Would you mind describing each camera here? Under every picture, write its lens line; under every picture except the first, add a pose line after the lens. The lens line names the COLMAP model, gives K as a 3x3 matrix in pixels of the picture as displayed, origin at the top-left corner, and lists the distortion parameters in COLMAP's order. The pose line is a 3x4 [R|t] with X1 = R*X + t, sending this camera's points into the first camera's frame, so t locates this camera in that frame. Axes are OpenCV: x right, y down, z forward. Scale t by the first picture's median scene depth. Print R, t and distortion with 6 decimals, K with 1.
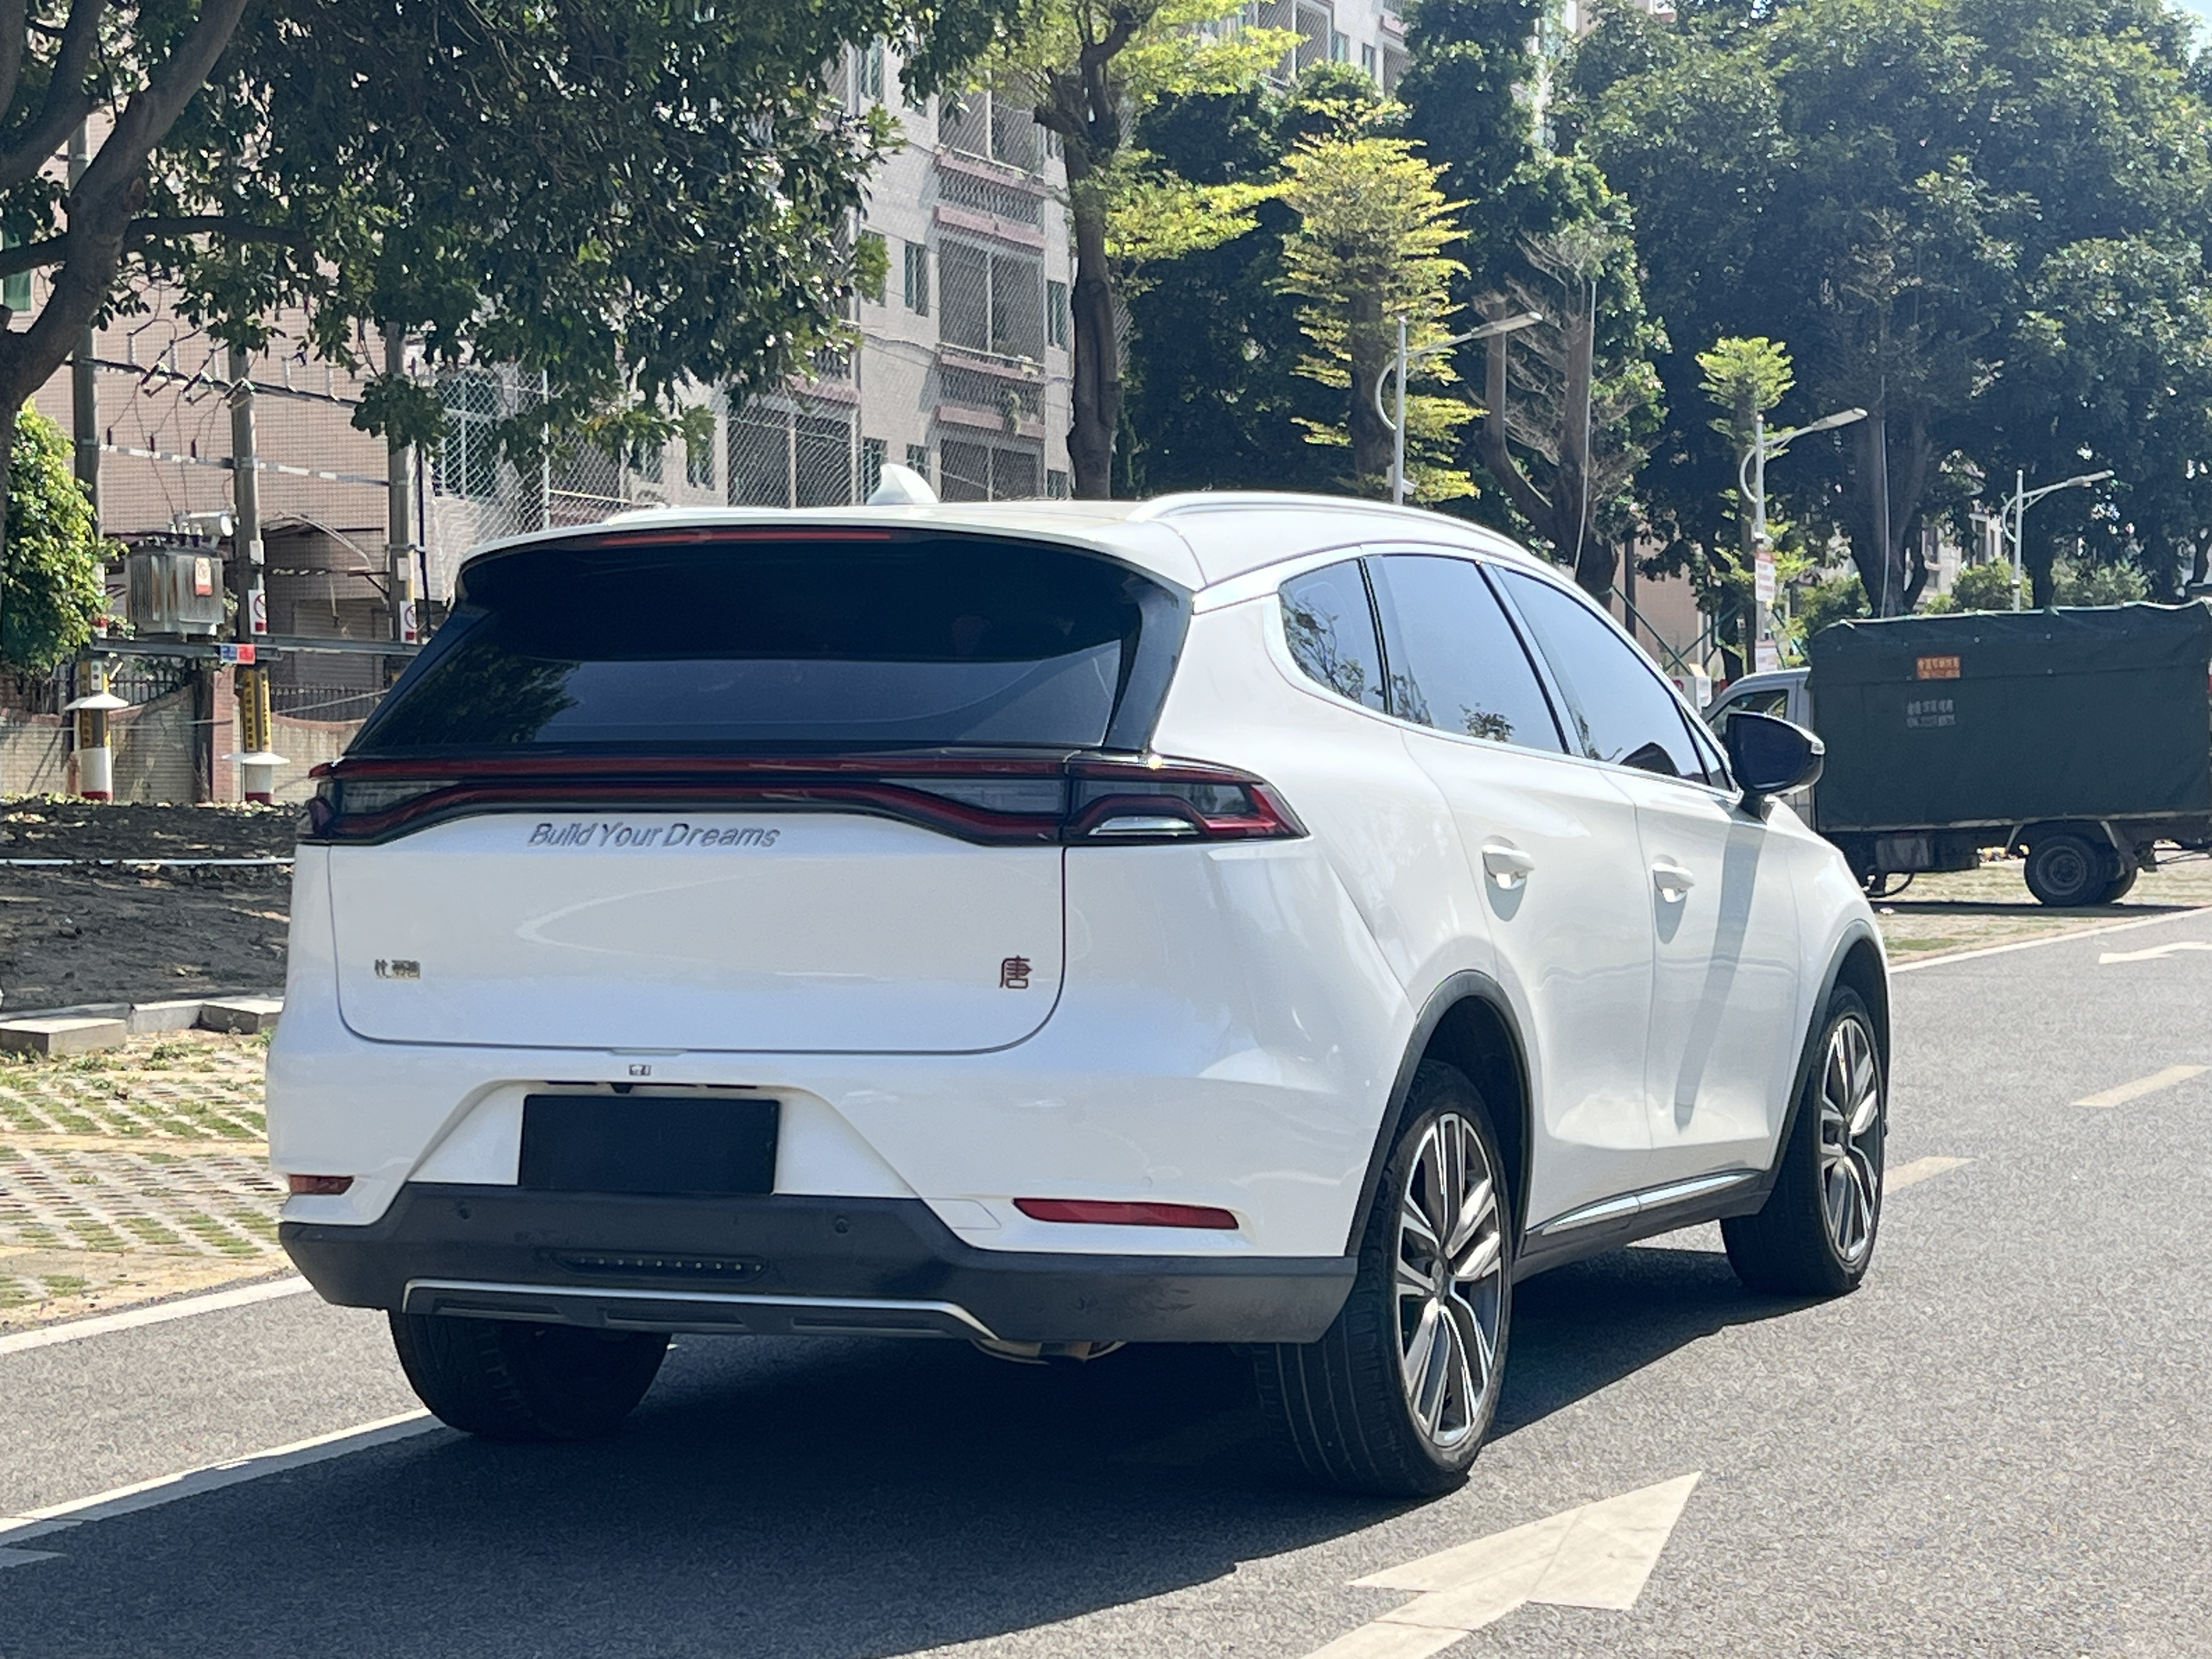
lens RADIAL K [[4278.8, 0, 1114.5], [0, 4278.8, 830.0], [0, 0, 1]] dist [0.134021, 0.000000]
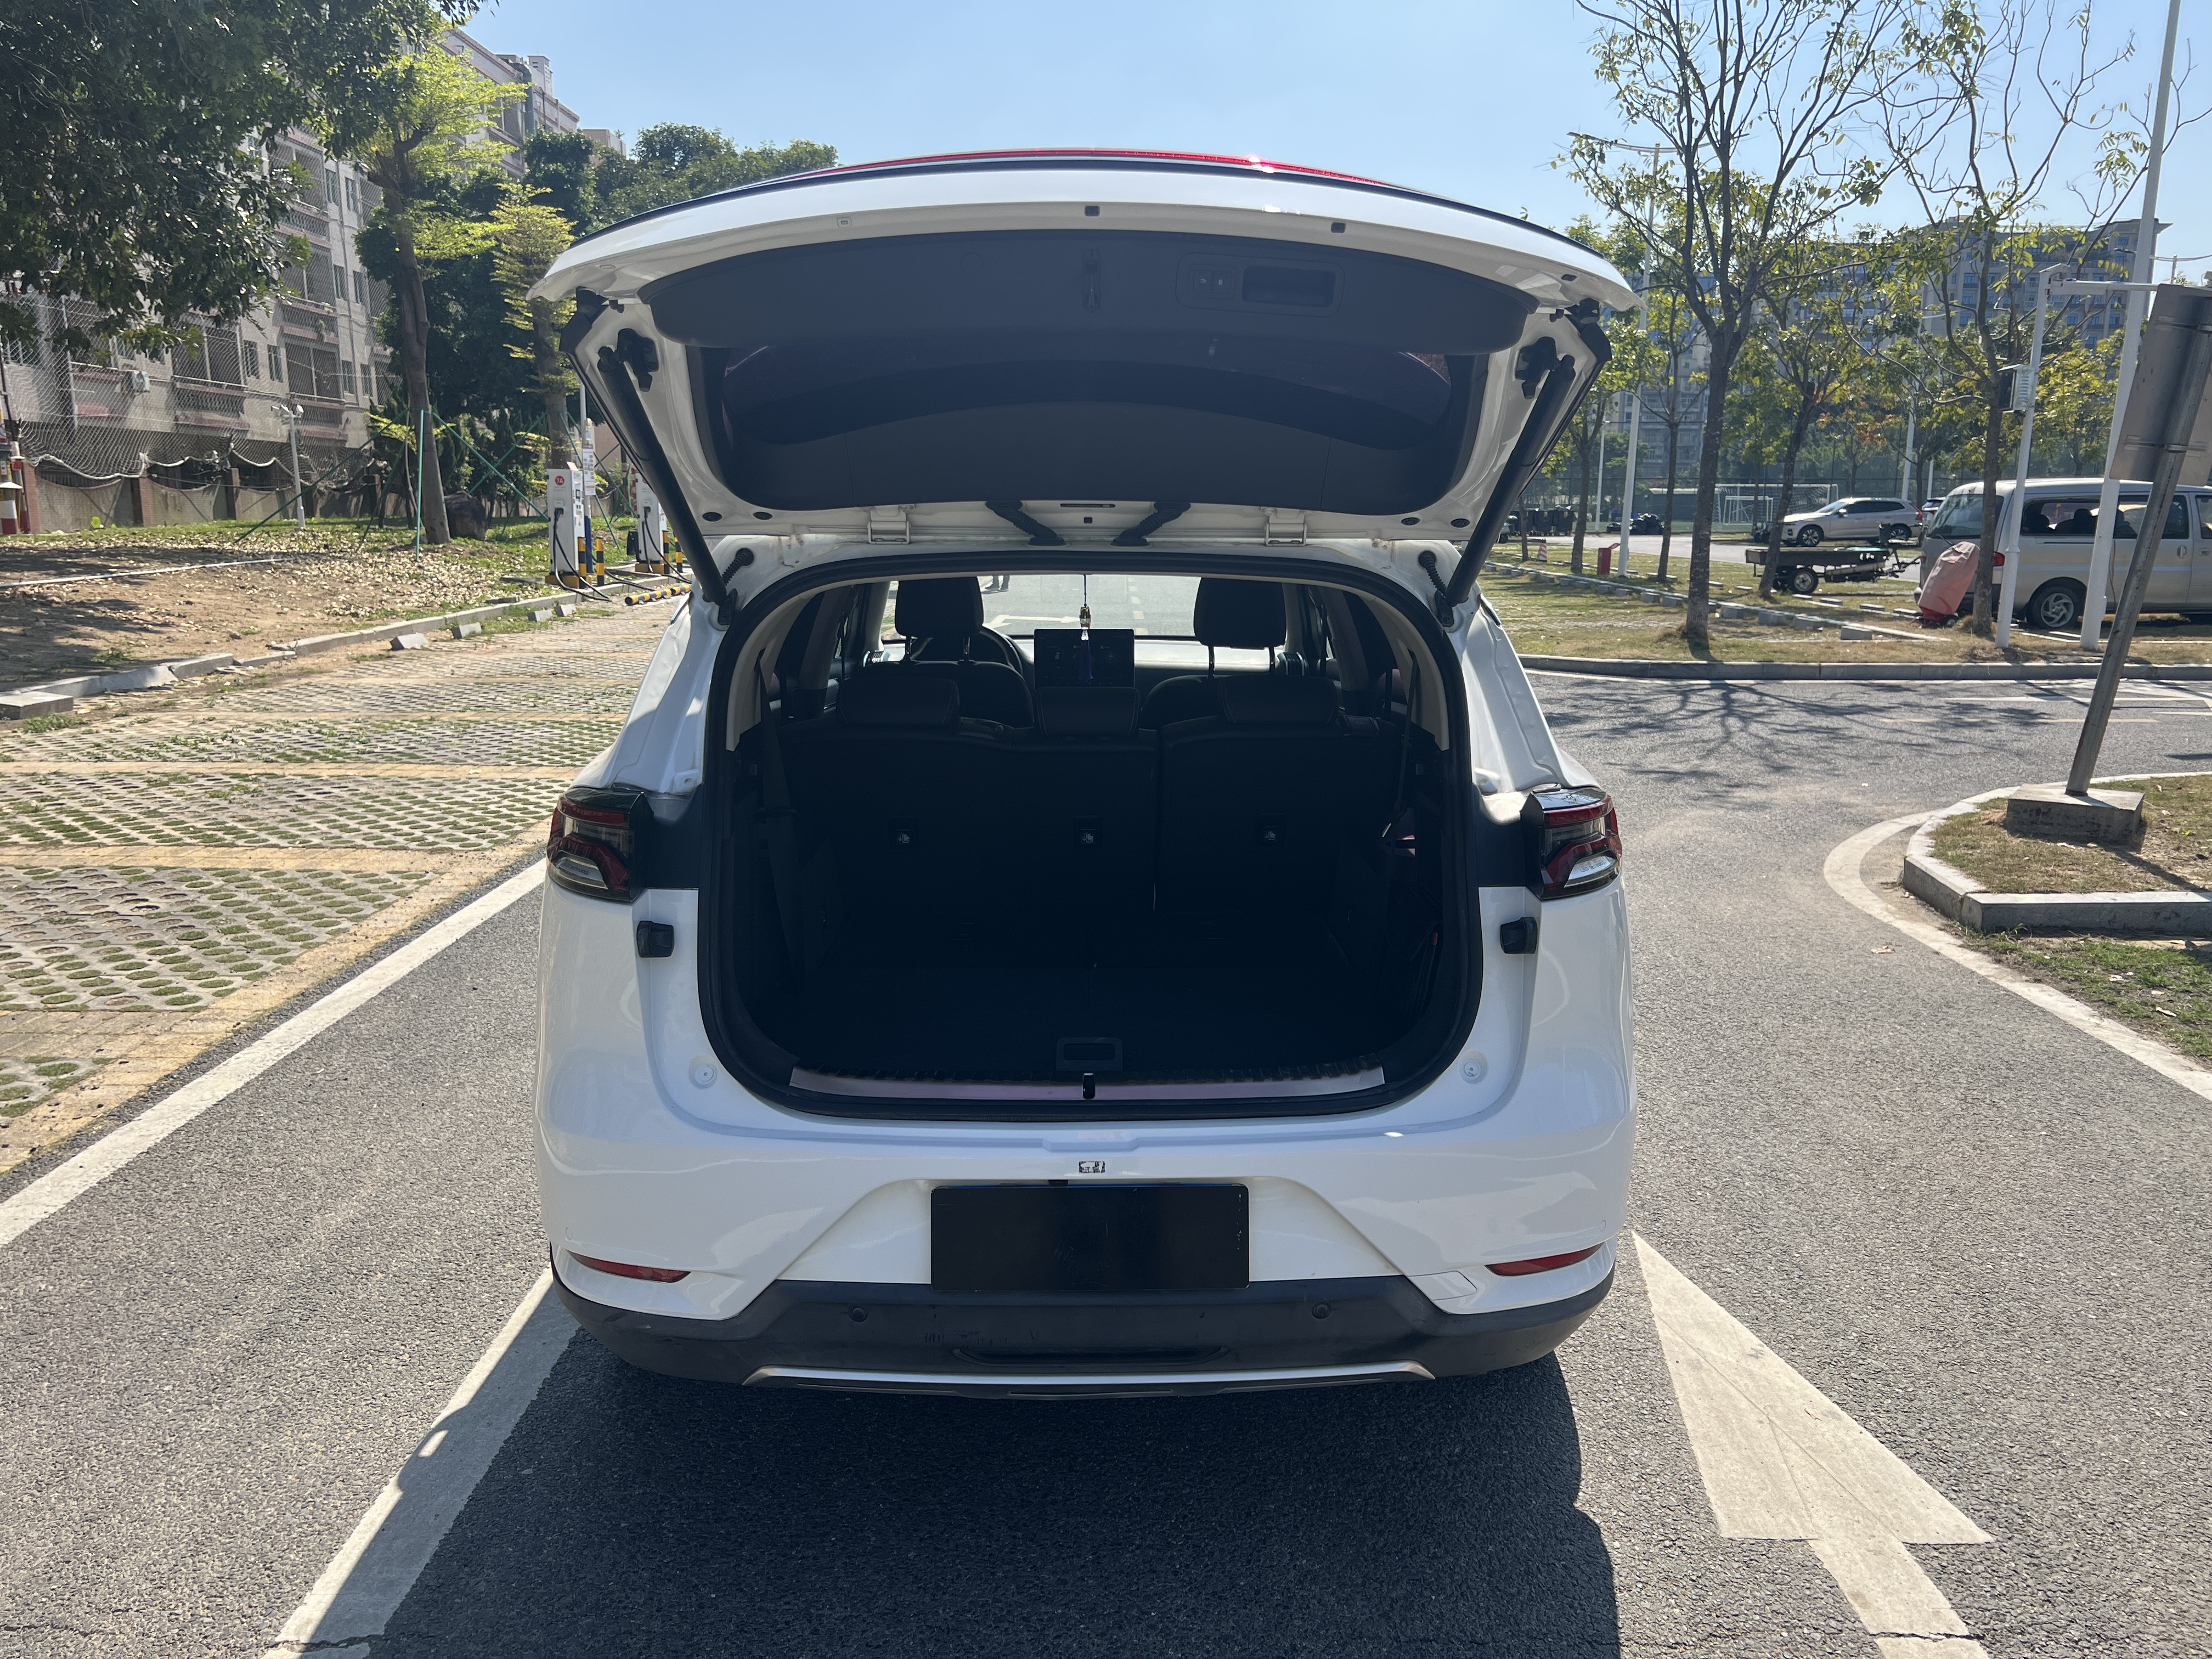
lens RADIAL K [[1679.0, 0, 1127.4], [0, 1679.0, 838.6], [0, 0, 1]] dist [0.042025, -0.054187]
pose [[0.908186, -0.074857, 0.411819, -0.048761], [-0.002235, 0.982997, 0.183610, -0.015385], [-0.418562, -0.167672, 0.892576, 0.138023]]
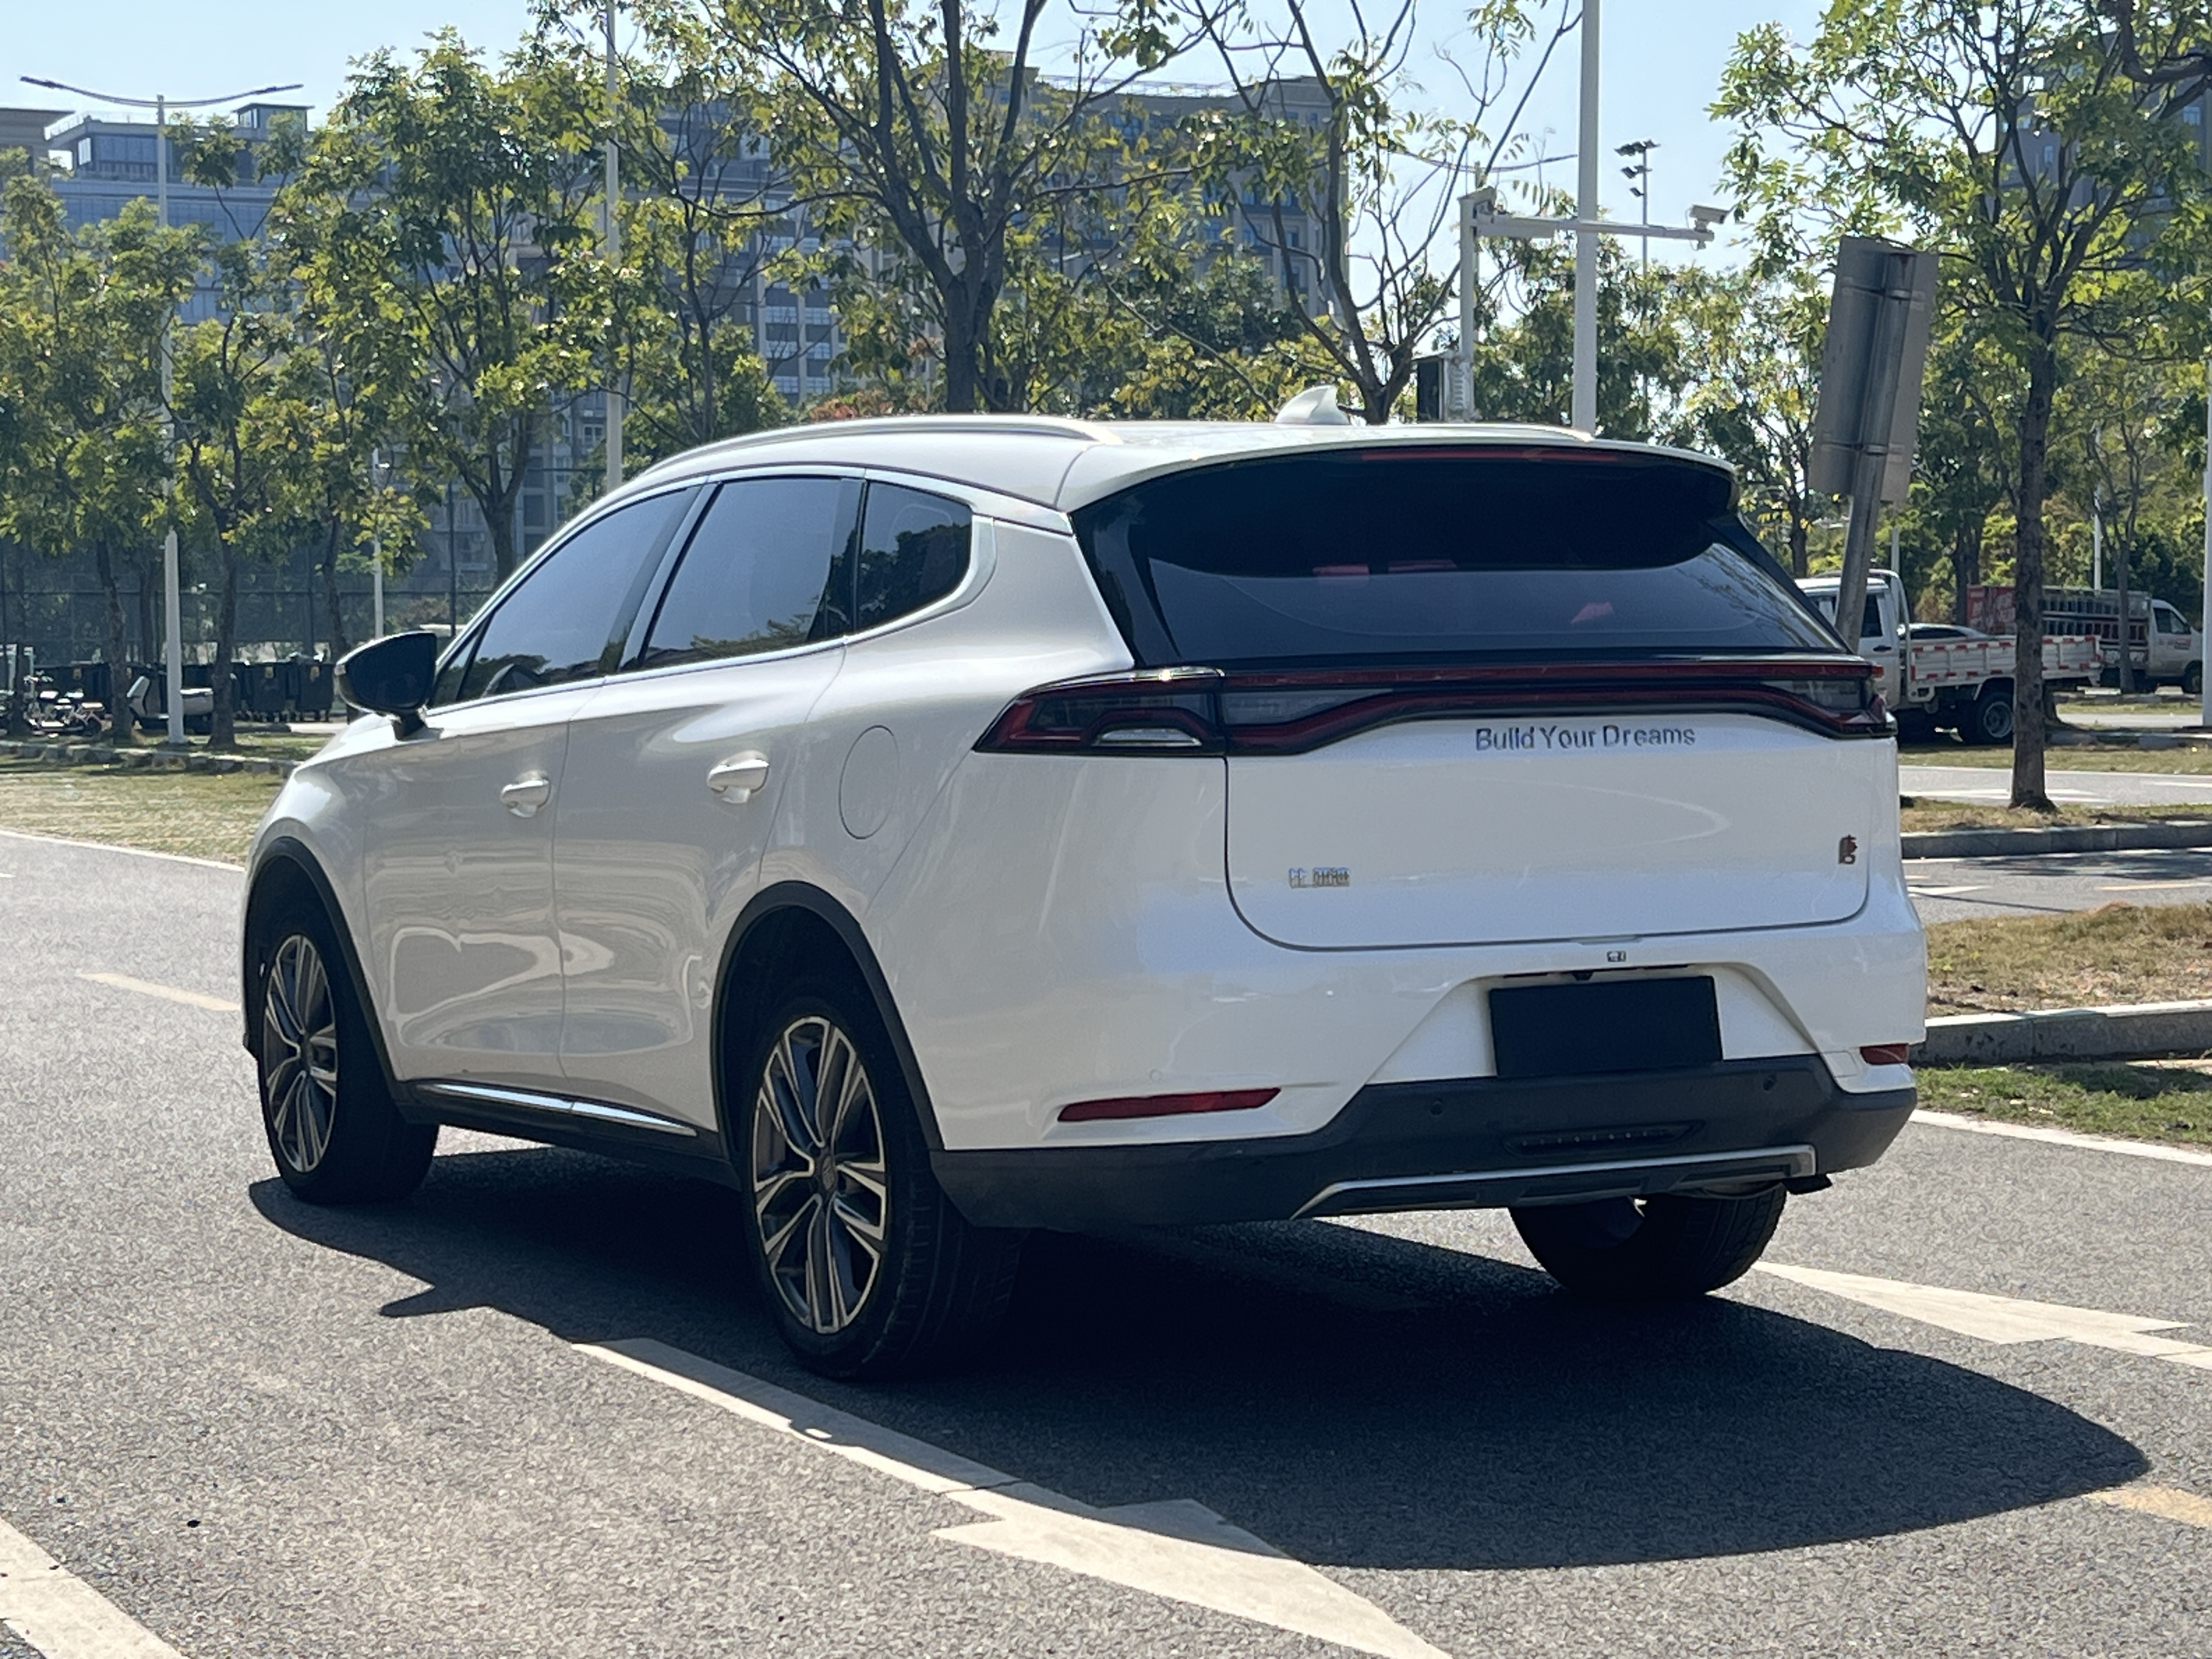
lens RADIAL K [[4278.8, 0, 1100.8], [0, 4278.8, 913.1], [0, 0, 1]] dist [0.134021, 0.000000]
pose [[0.619830, -0.049534, 0.783171, -0.204574], [0.020472, 0.998687, 0.046962, -0.001522], [-0.784469, -0.013075, 0.620030, 0.087506]]
